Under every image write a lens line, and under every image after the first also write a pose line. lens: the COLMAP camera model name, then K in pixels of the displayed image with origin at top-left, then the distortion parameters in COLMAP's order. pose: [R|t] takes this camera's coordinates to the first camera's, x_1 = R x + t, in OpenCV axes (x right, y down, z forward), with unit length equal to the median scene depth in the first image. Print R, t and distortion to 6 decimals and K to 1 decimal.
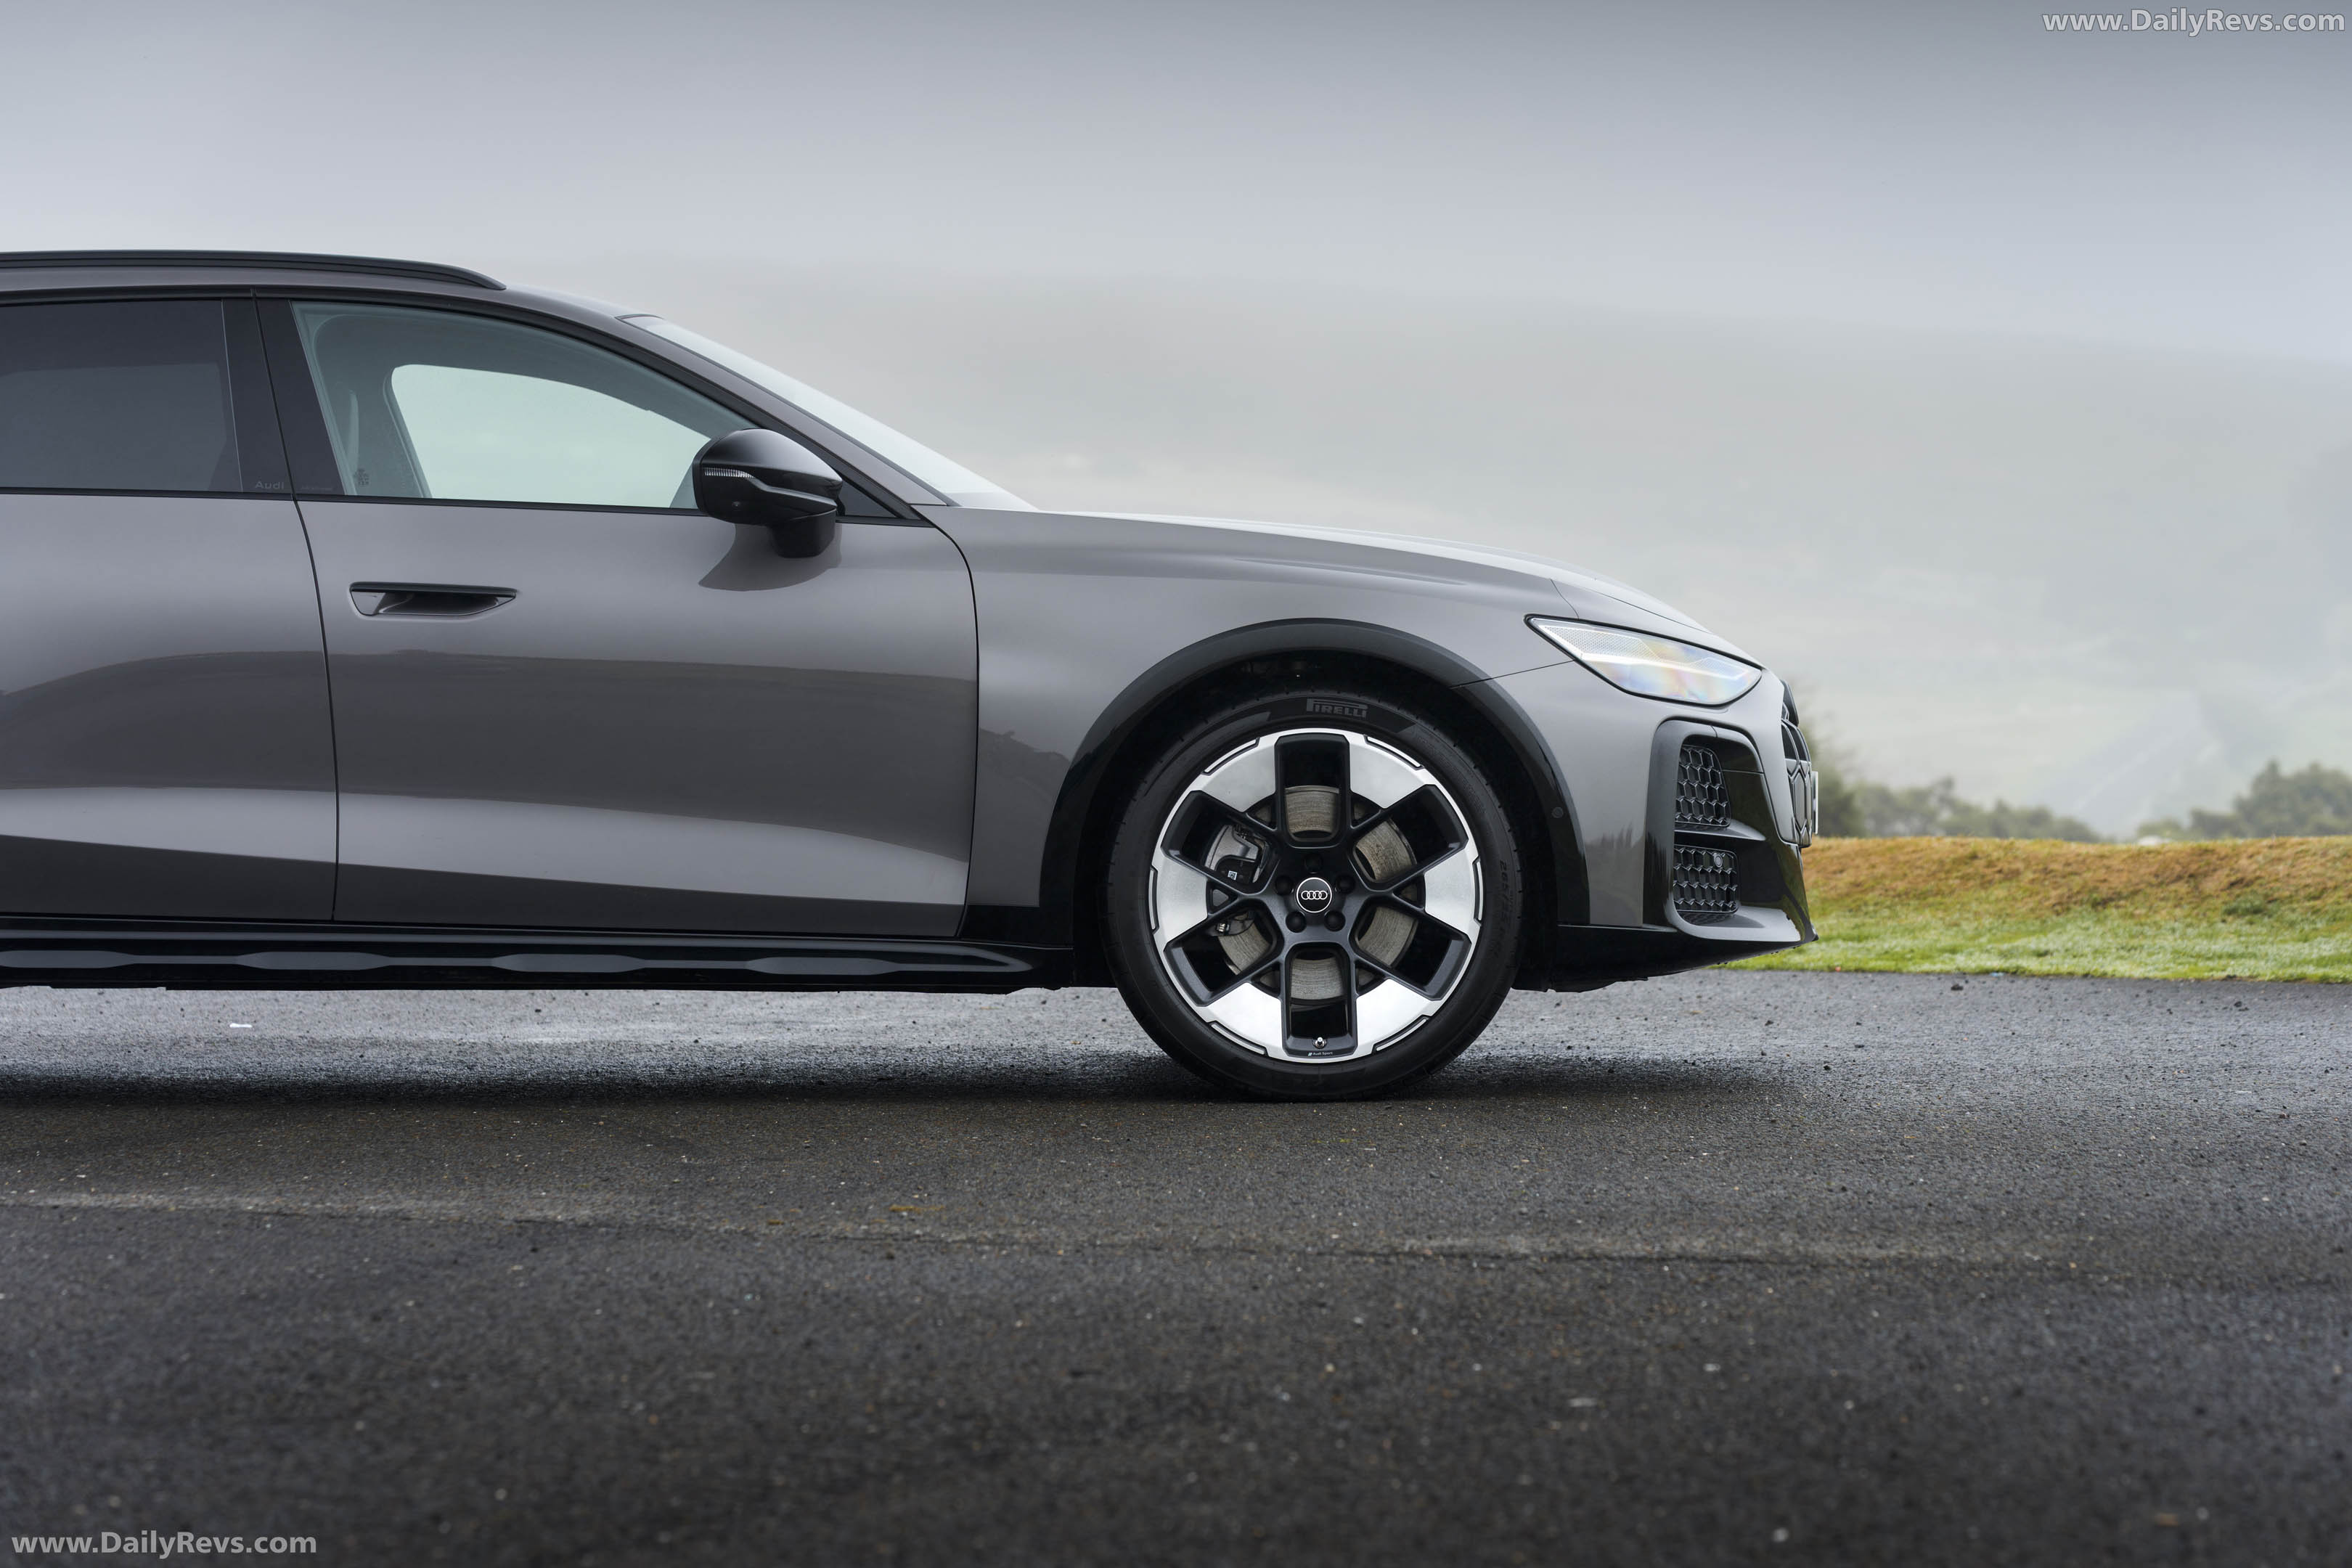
lens RADIAL K [[7164.2, 0, 1186.8], [0, 7164.2, 781.3], [0, 0, 1]] dist [-0.113022, 0.000000]
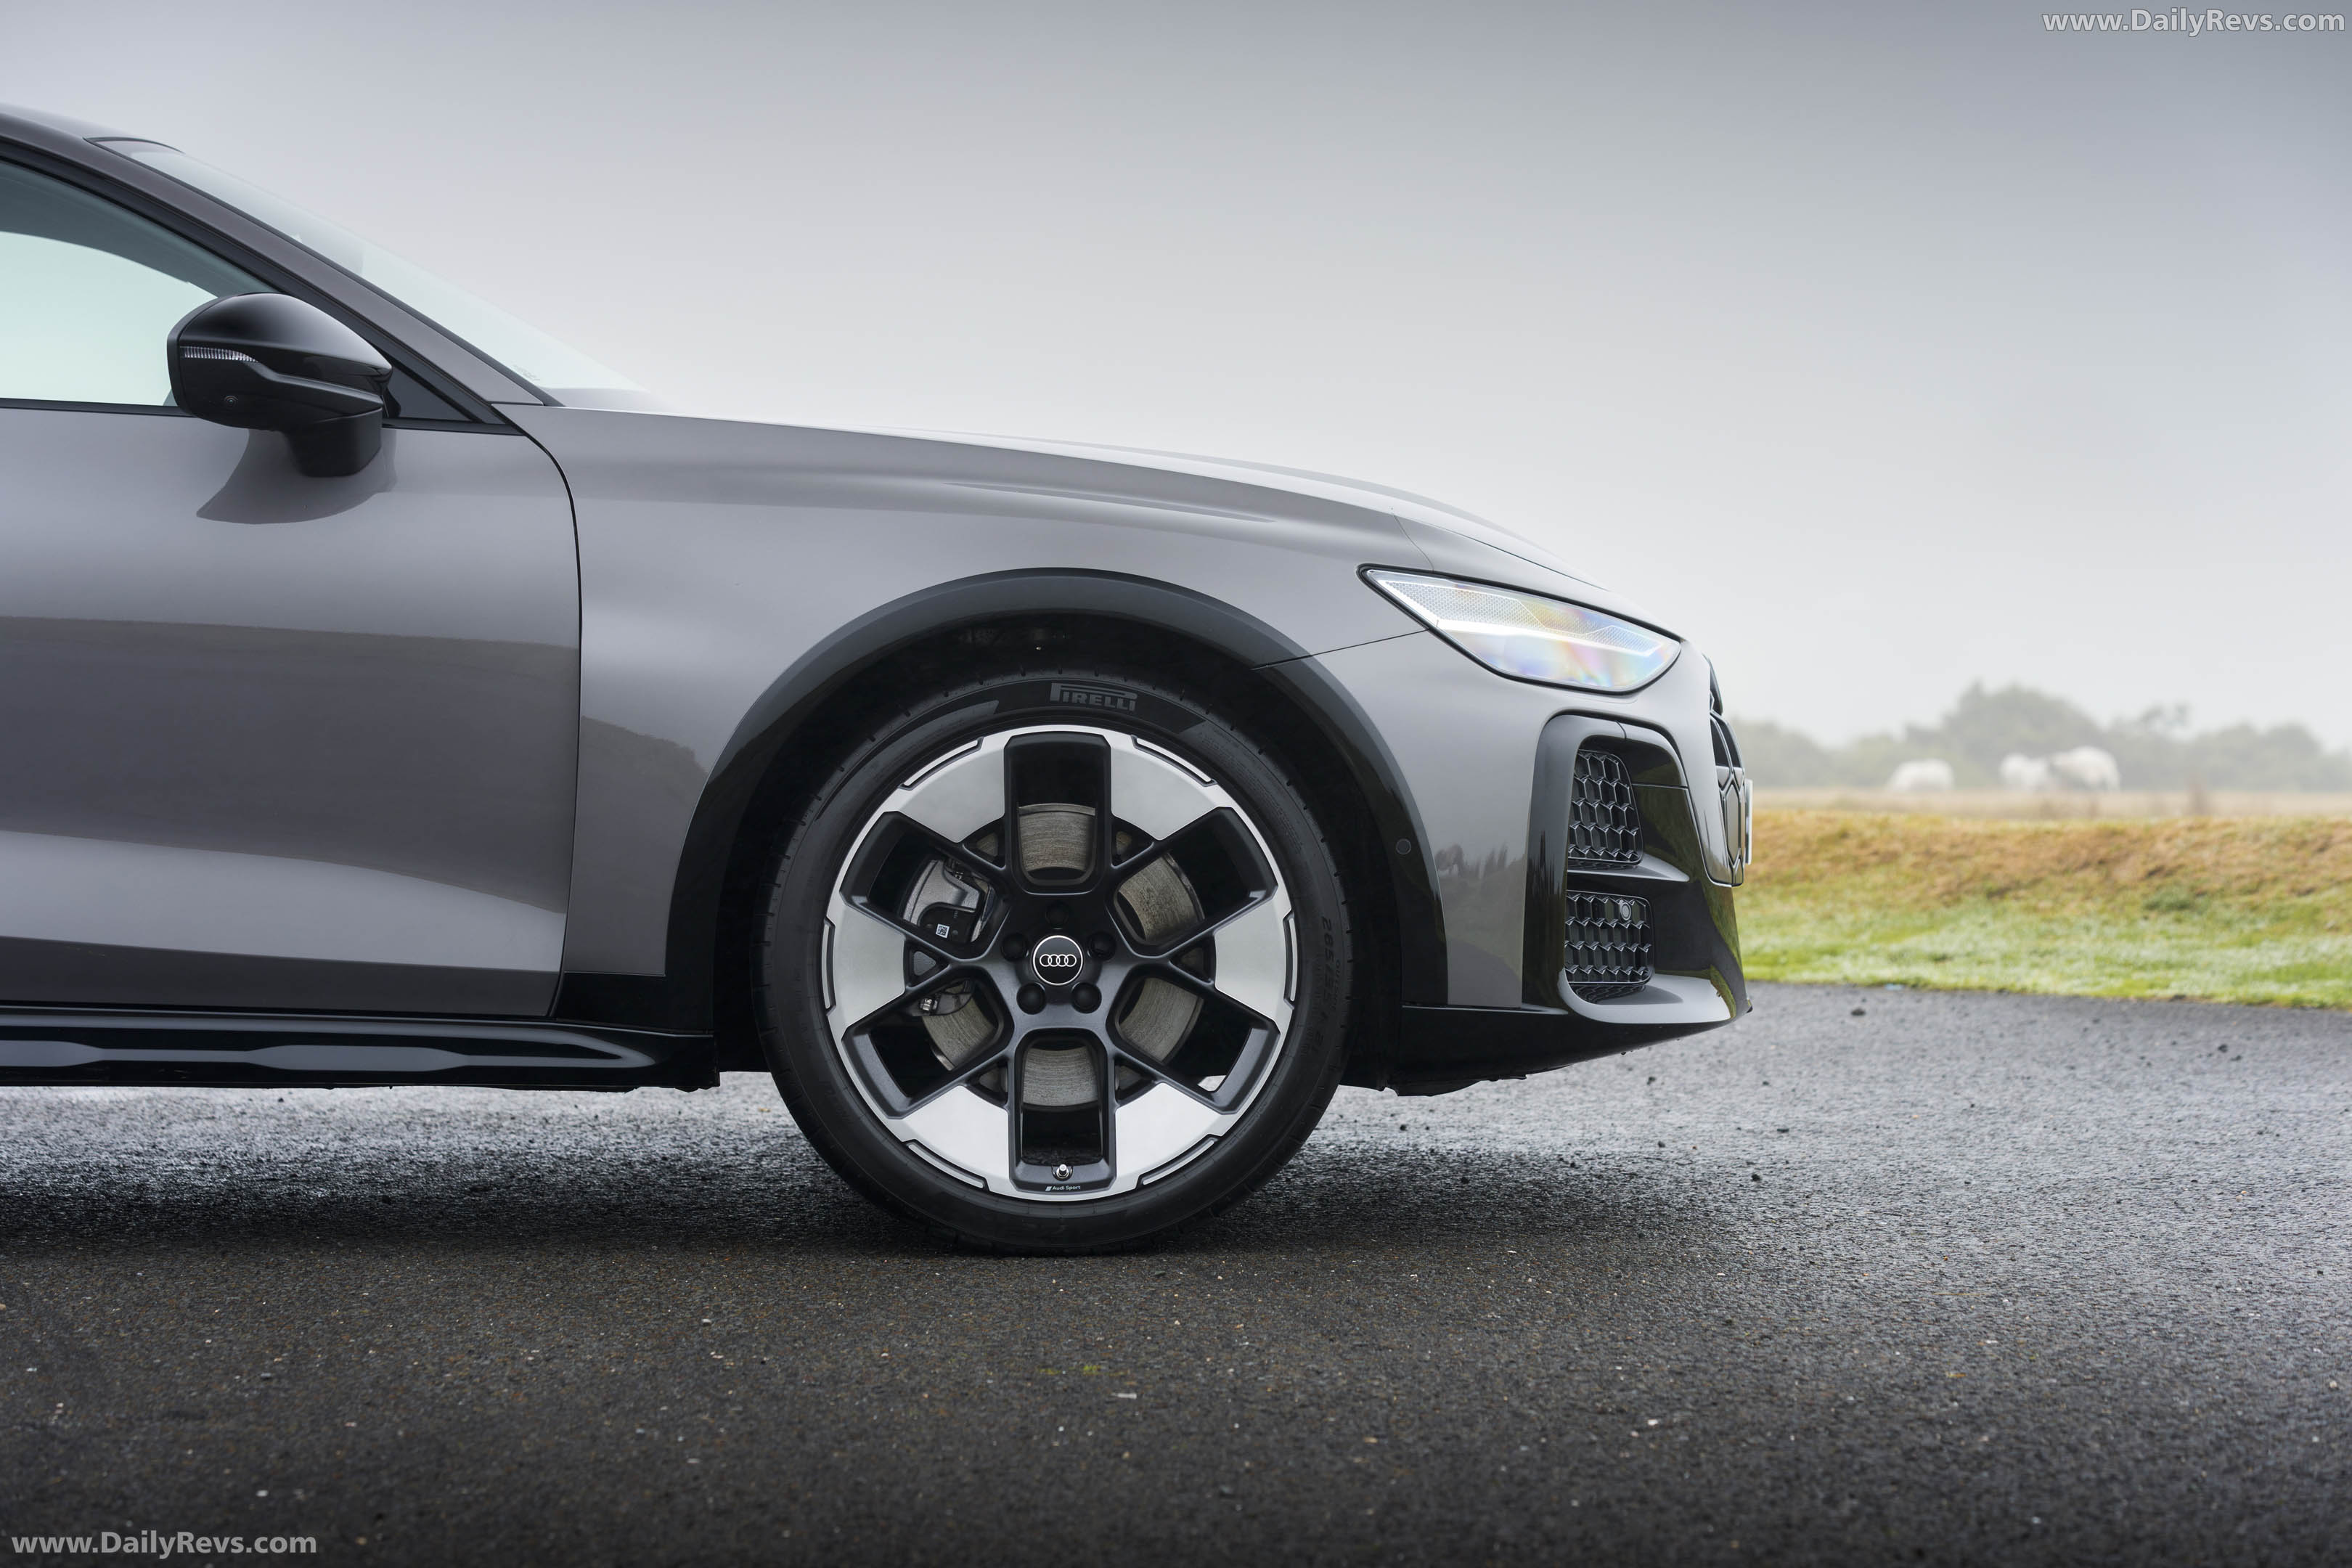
lens RADIAL K [[5990.2, 0, 1157.8], [0, 5990.2, 780.6], [0, 0, 1]] dist [-0.077811, 0.000000]
pose [[0.999706, 0.006911, 0.023236, 0.013789], [-0.007305, 0.999830, 0.016911, -0.011848], [-0.023115, -0.017076, 0.999587, 0.409001]]
